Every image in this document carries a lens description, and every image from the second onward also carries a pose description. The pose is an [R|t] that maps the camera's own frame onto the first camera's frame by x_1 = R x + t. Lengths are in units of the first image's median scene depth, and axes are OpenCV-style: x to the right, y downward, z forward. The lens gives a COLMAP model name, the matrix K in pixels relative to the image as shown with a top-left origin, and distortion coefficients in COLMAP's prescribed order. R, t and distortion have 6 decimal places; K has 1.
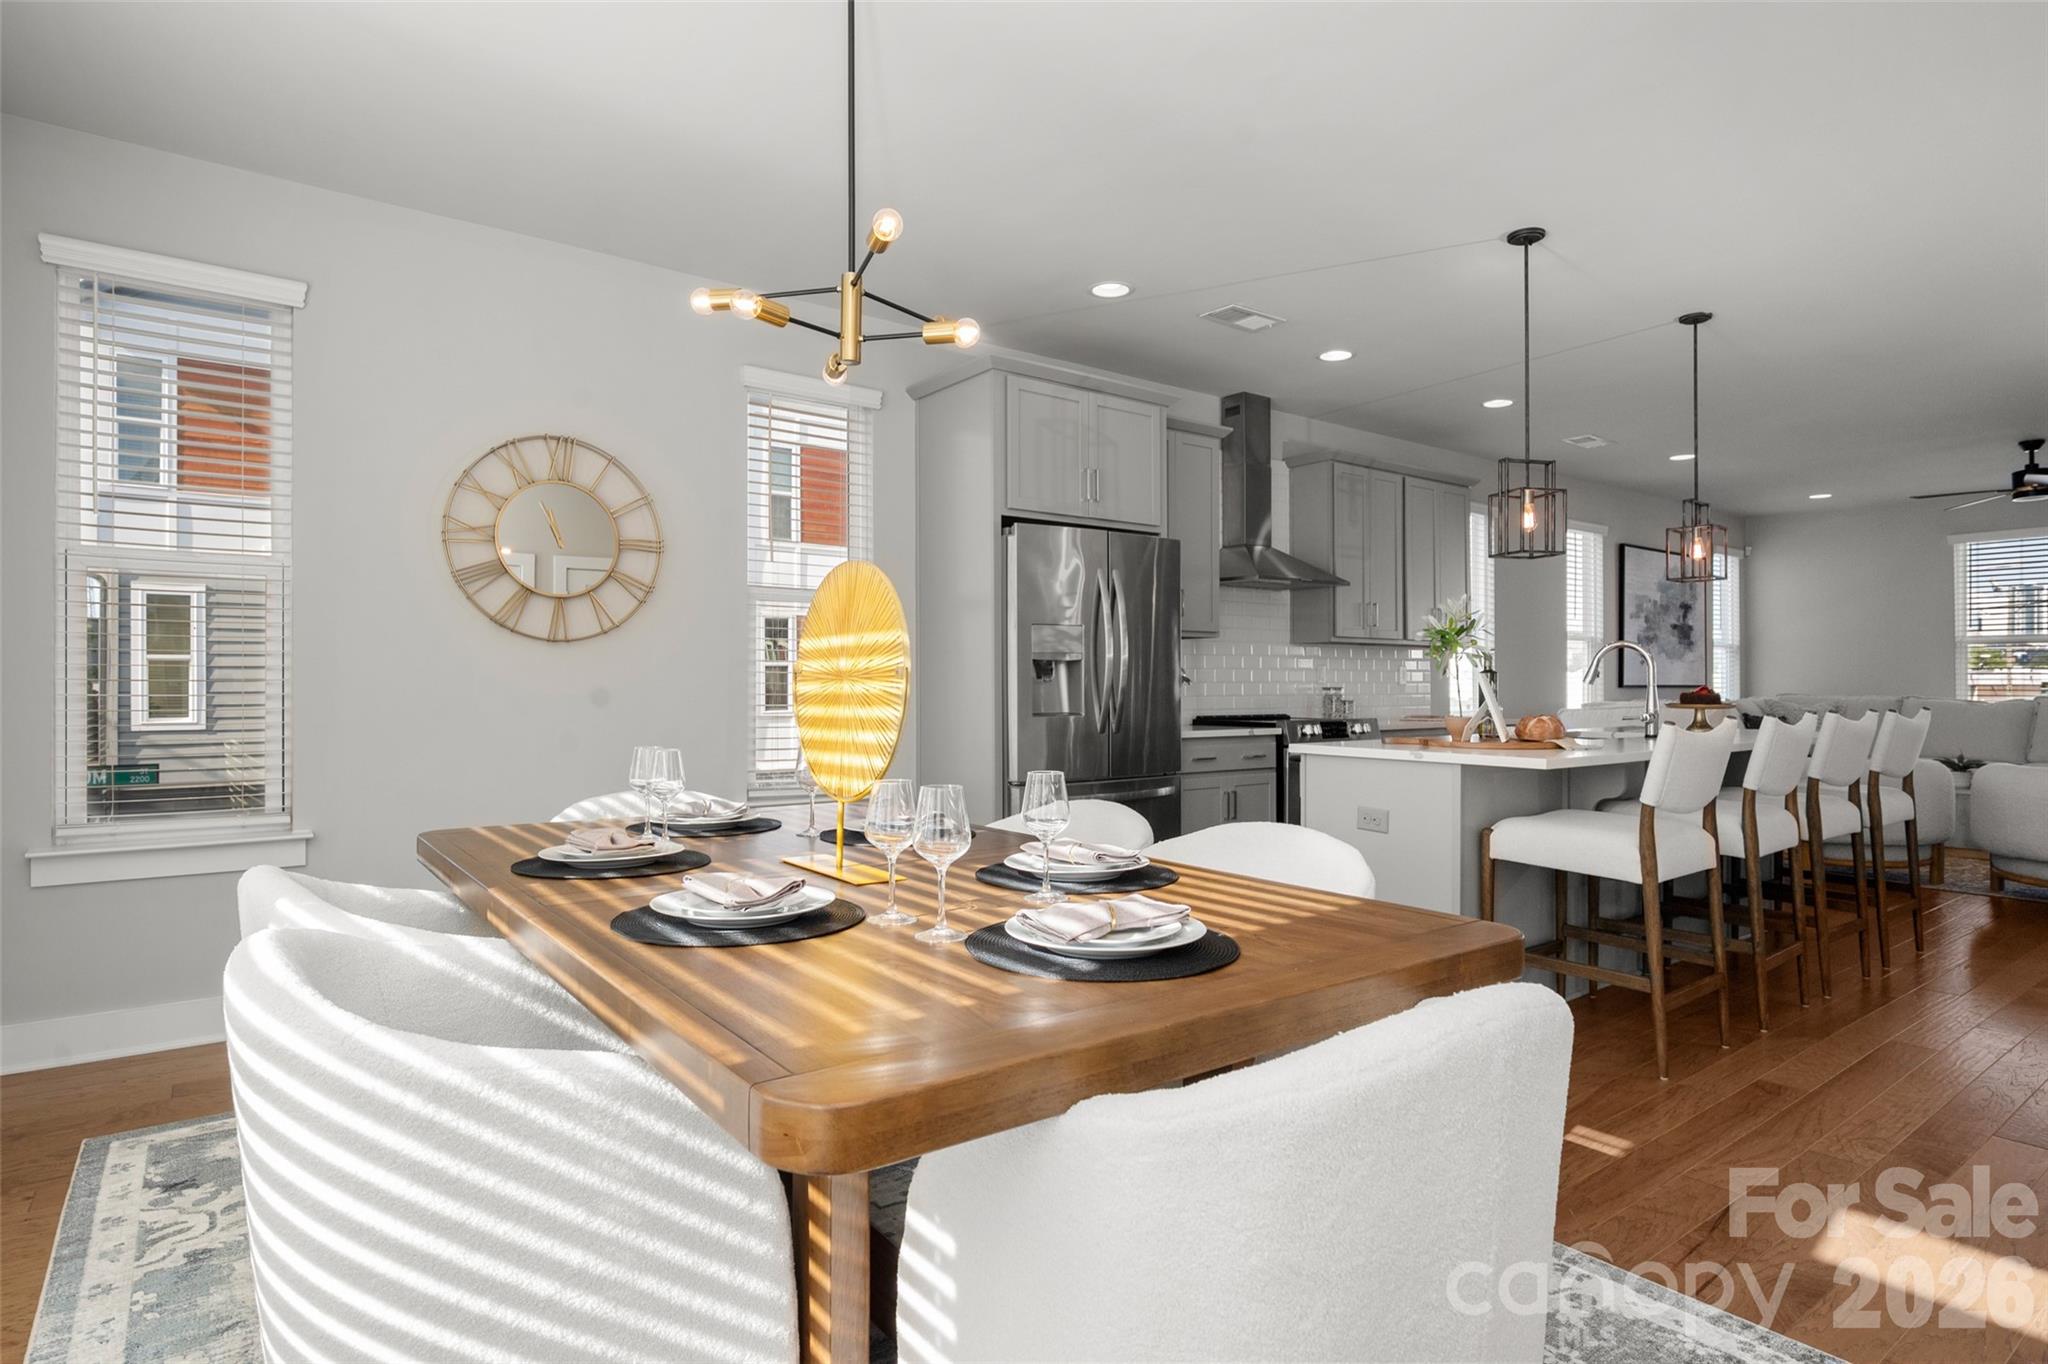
lens RADIAL K [[1092.6, 0, 1056.7], [0, 1092.6, 713.2], [0, 0, 1]] dist [0.002465, 0.000487]
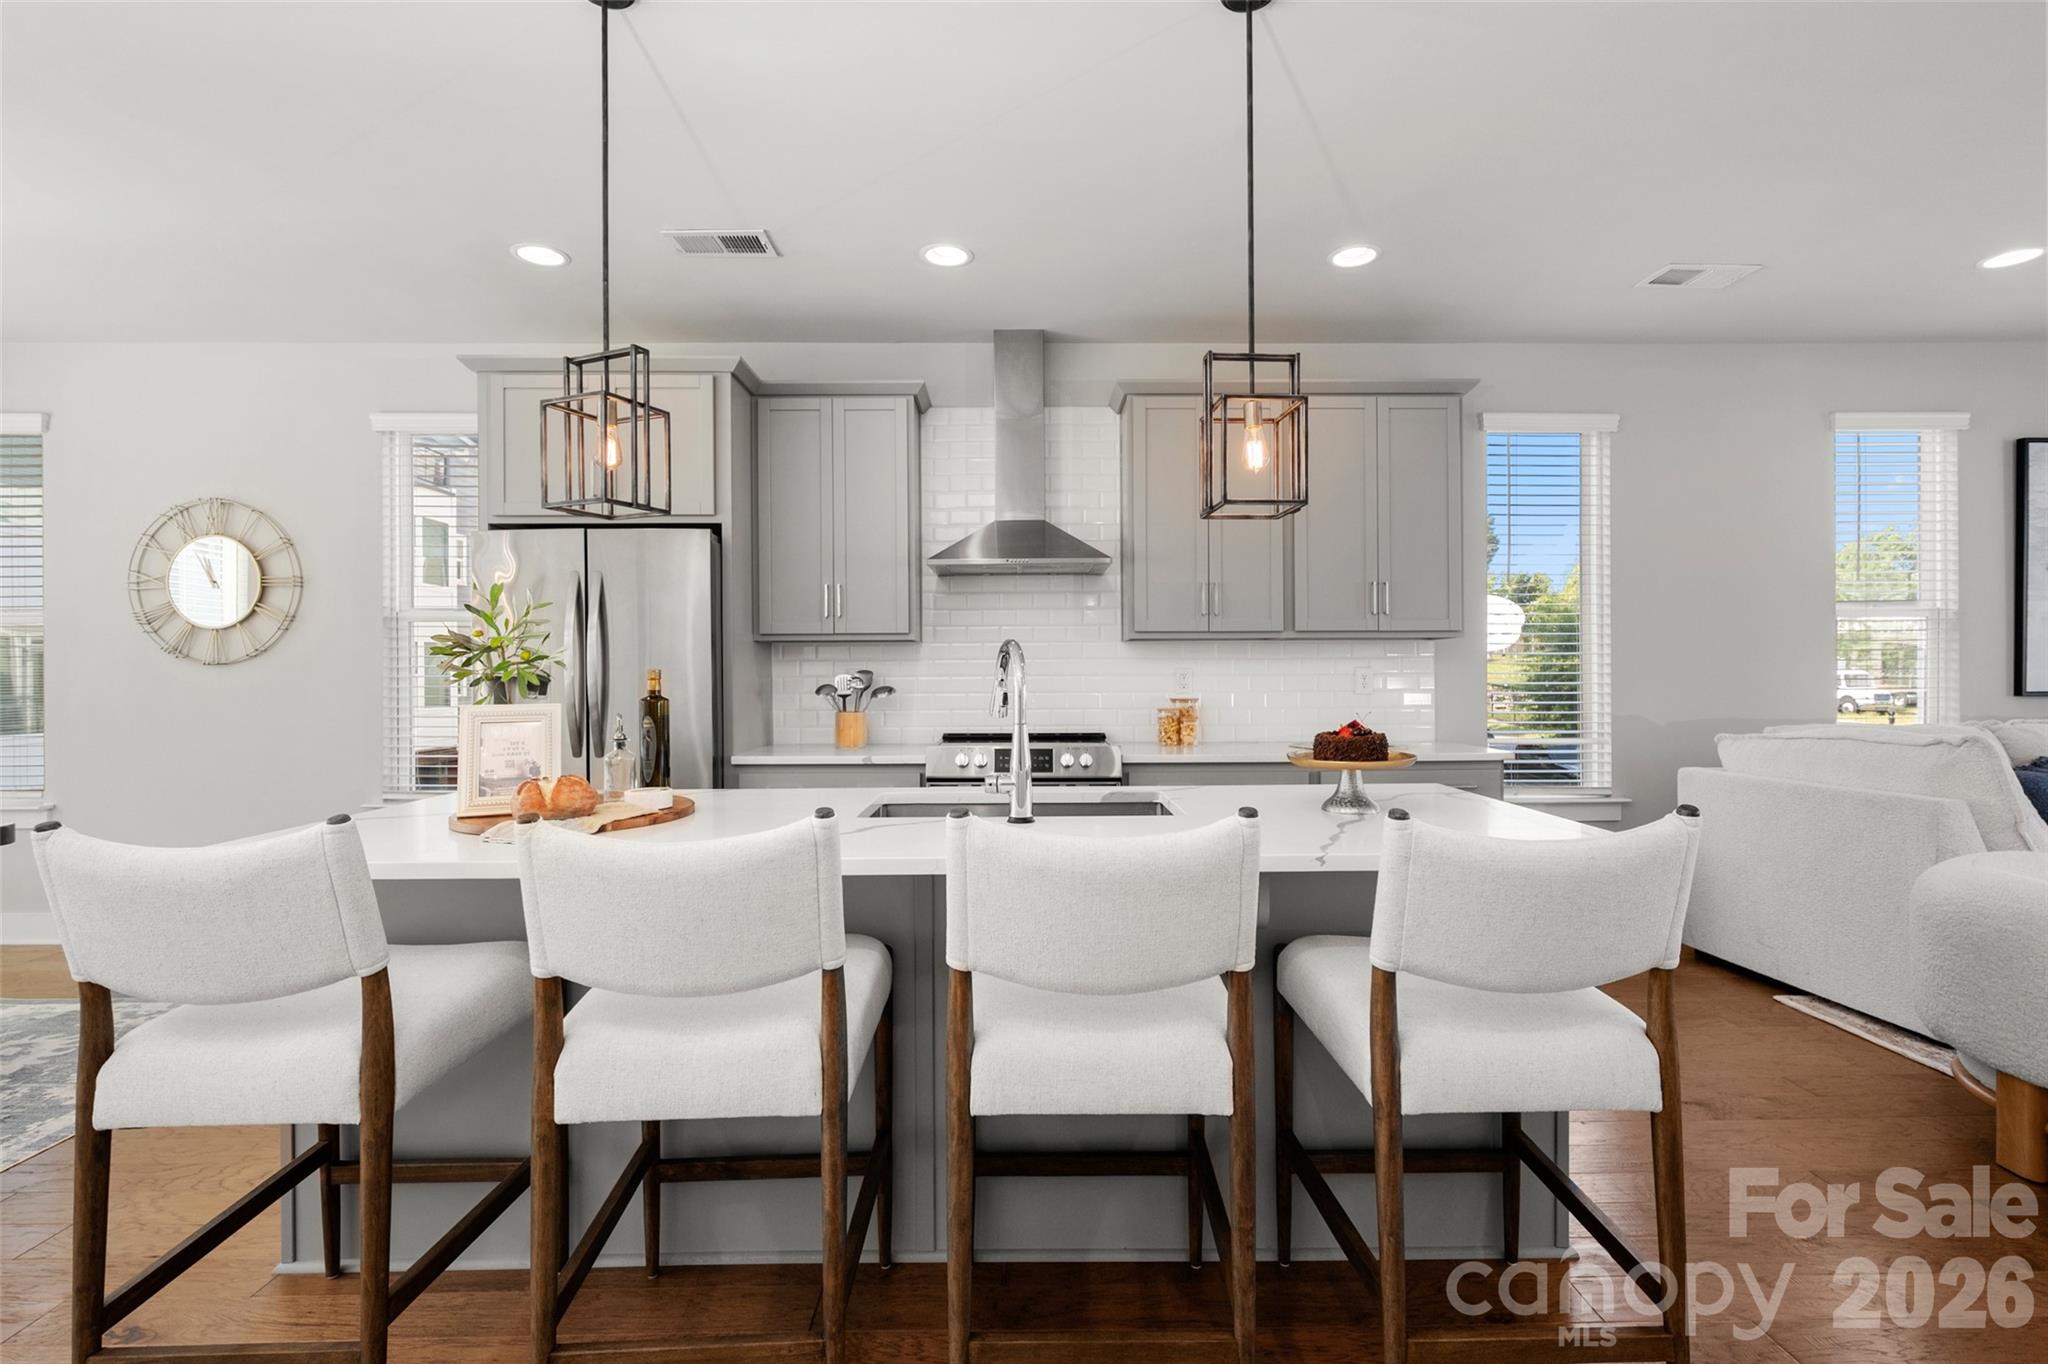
lens RADIAL K [[920.5, 0, 1019.9], [0, 920.5, 675.9], [0, 0, 1]] dist [-0.000320, -0.000724]
pose [[0.794750, -0.000239, -0.606936, 0.444559], [-0.011661, 0.999809, -0.015663, -0.022843], [0.606824, 0.019526, 0.794596, 0.355674]]
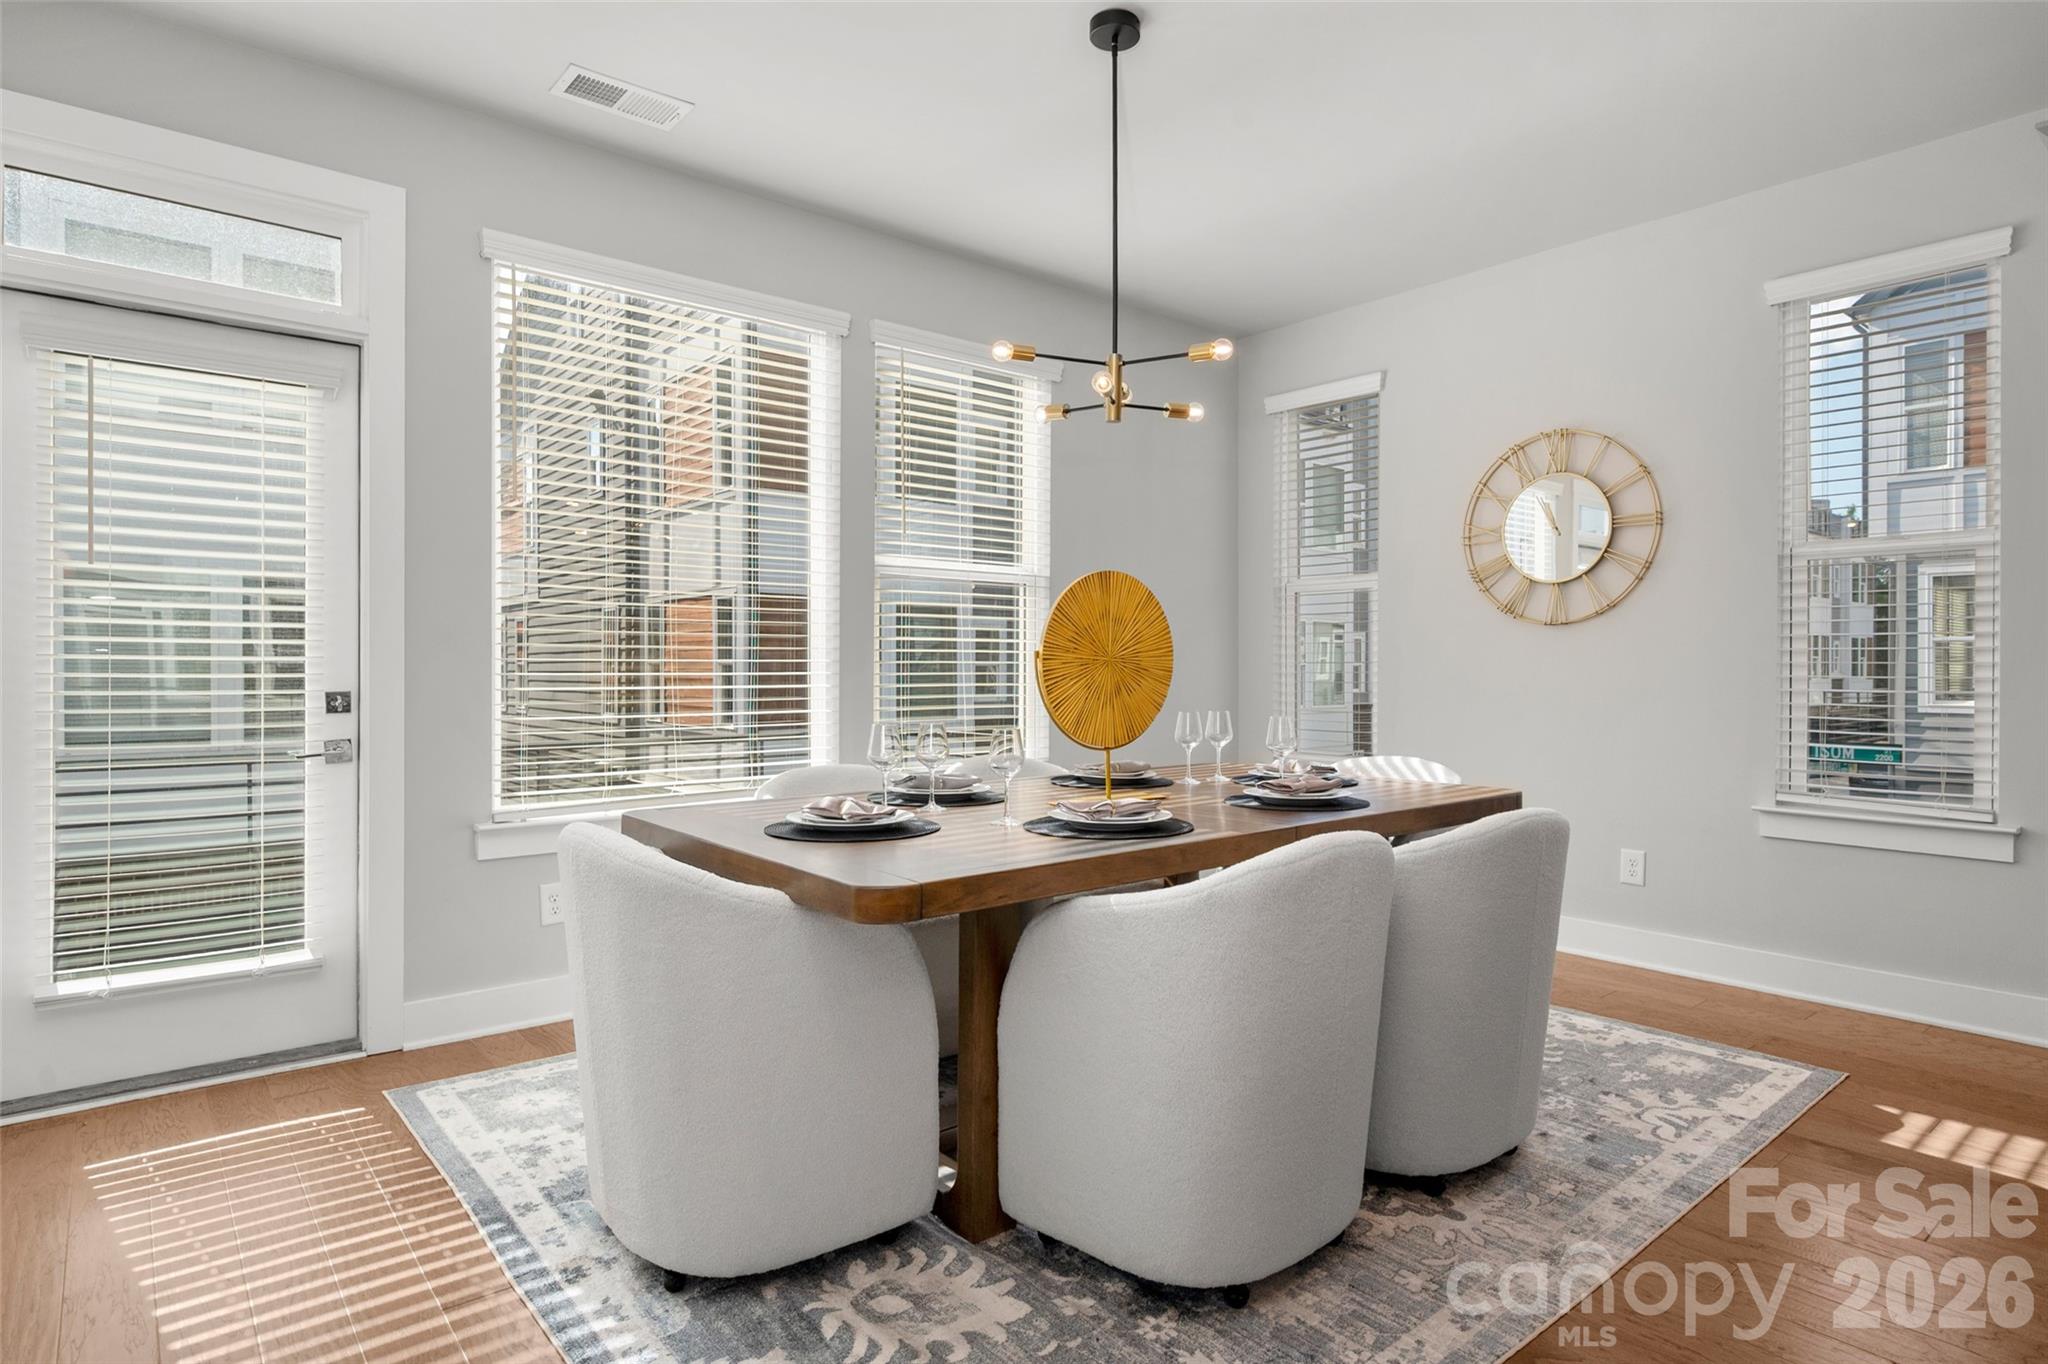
lens RADIAL K [[1101.3, 0, 1014.9], [0, 1101.3, 675.0], [0, 0, 1]] dist [0.002661, 0.000359]
pose [[0.020229, 0.006610, -0.999774, 0.298688], [-0.026380, 0.999634, 0.006075, -0.004165], [0.999447, 0.026251, 0.020396, 0.222617]]
